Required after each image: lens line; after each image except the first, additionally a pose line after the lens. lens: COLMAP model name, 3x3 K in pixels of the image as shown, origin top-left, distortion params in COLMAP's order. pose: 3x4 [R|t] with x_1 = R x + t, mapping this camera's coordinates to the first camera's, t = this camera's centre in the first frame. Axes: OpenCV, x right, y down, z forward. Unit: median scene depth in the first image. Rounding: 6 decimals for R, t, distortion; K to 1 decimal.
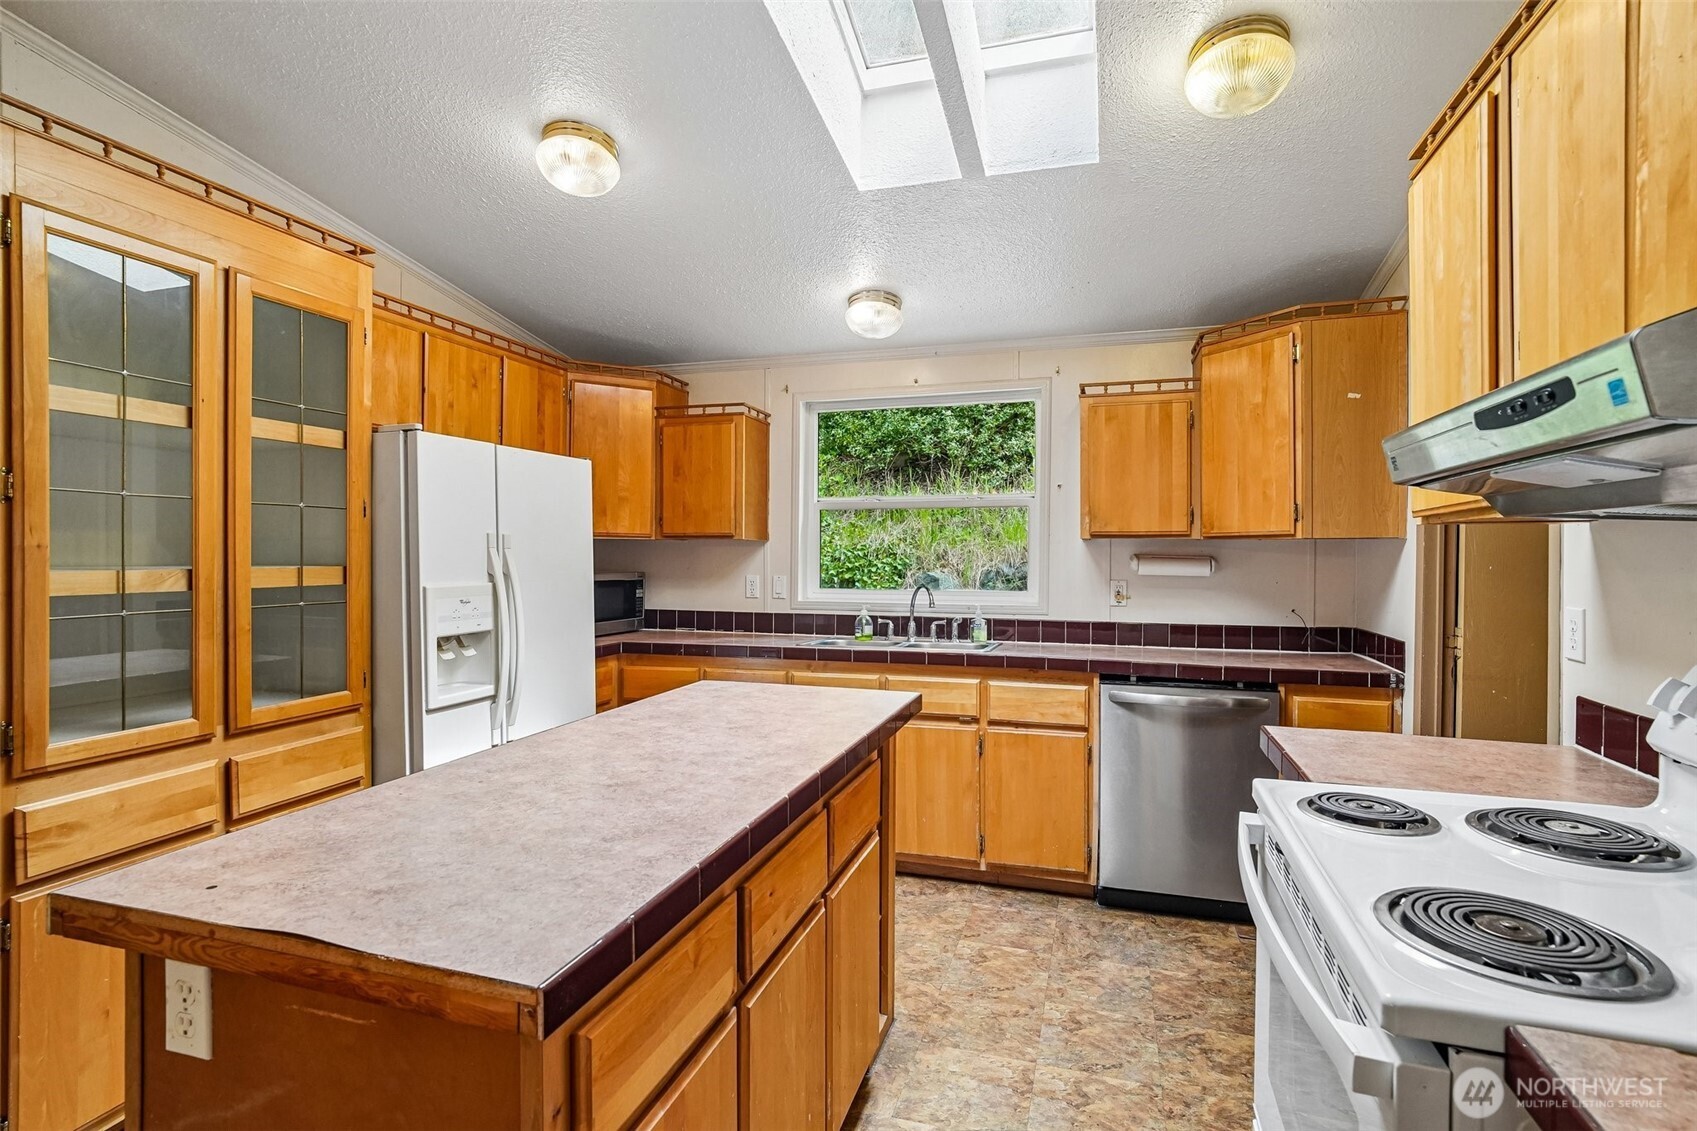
lens RADIAL K [[814.3, 0, 858.4], [0, 814.3, 555.7], [0, 0, 1]] dist [-0.027667, 0.014536]
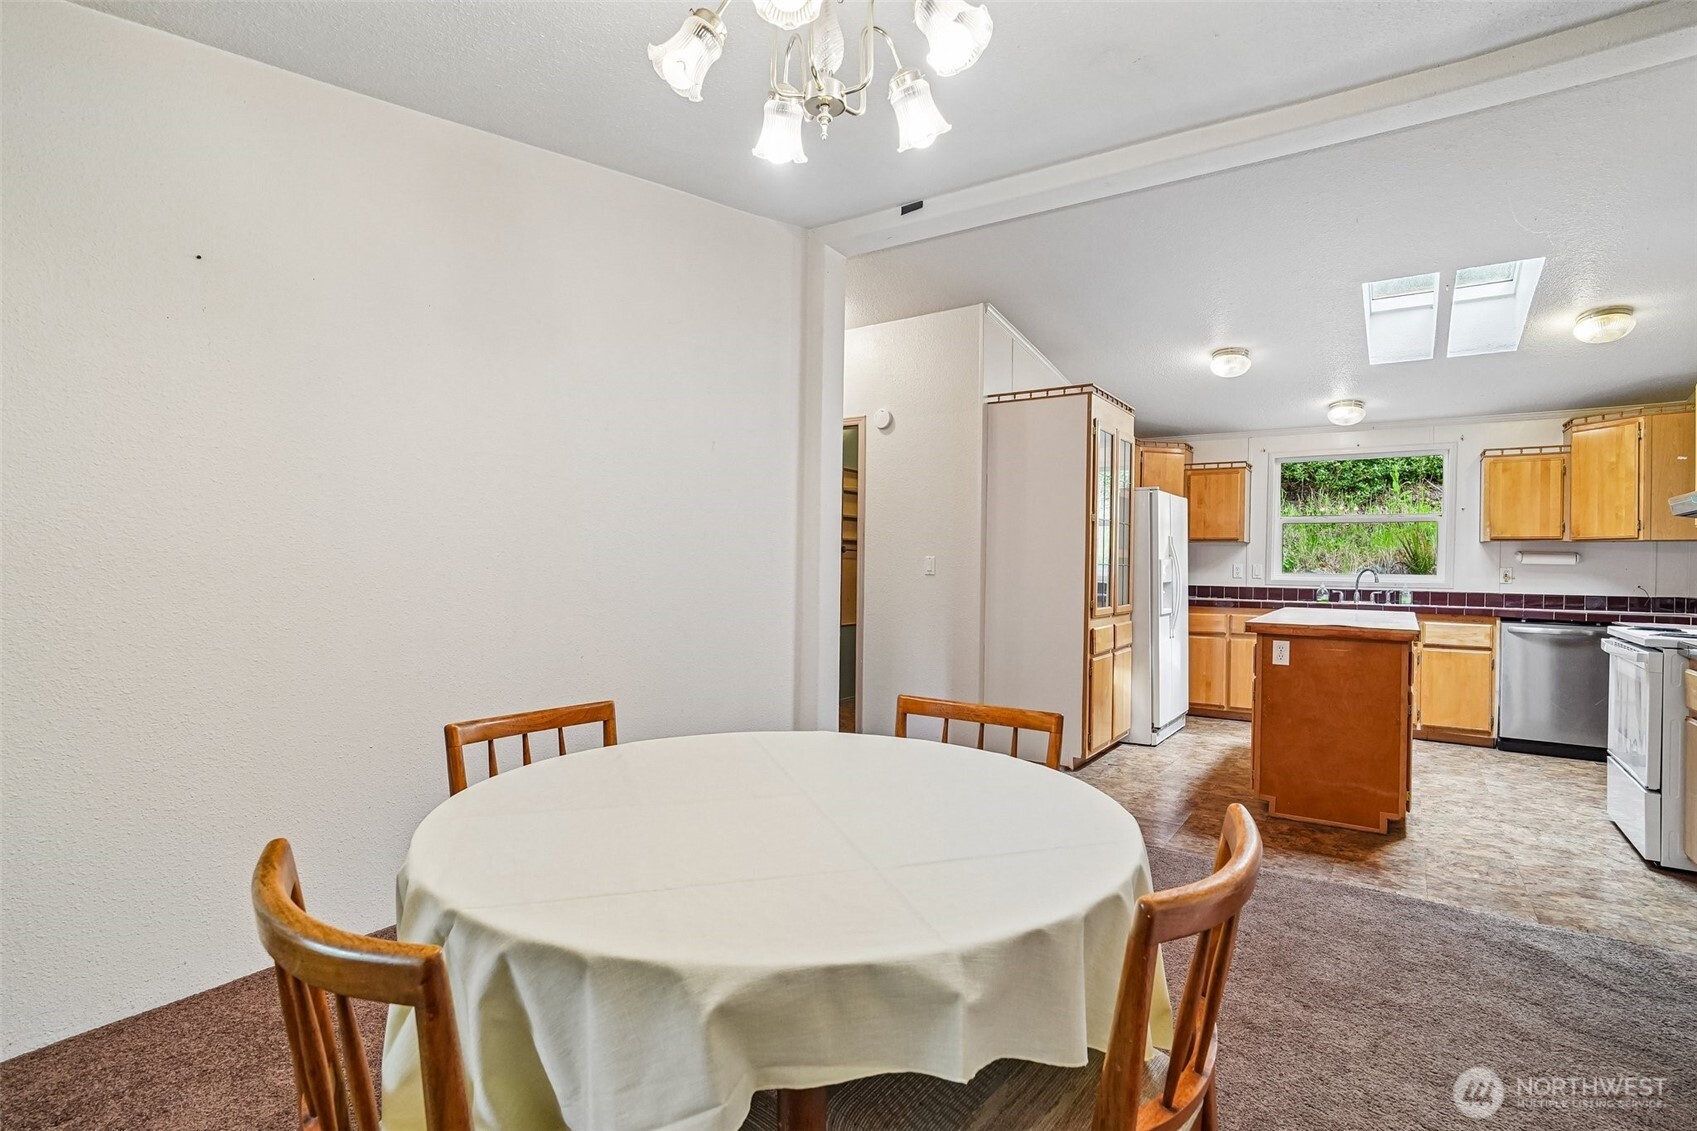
lens RADIAL K [[812.6, 0, 850.8], [0, 812.6, 567.2], [0, 0, 1]] dist [-0.062853, 0.029248]
pose [[0.950129, 0.010719, -0.311672, -0.486162], [-0.010985, 0.999939, 0.000902, 0.048571], [0.311662, 0.002566, 0.950189, -1.015433]]
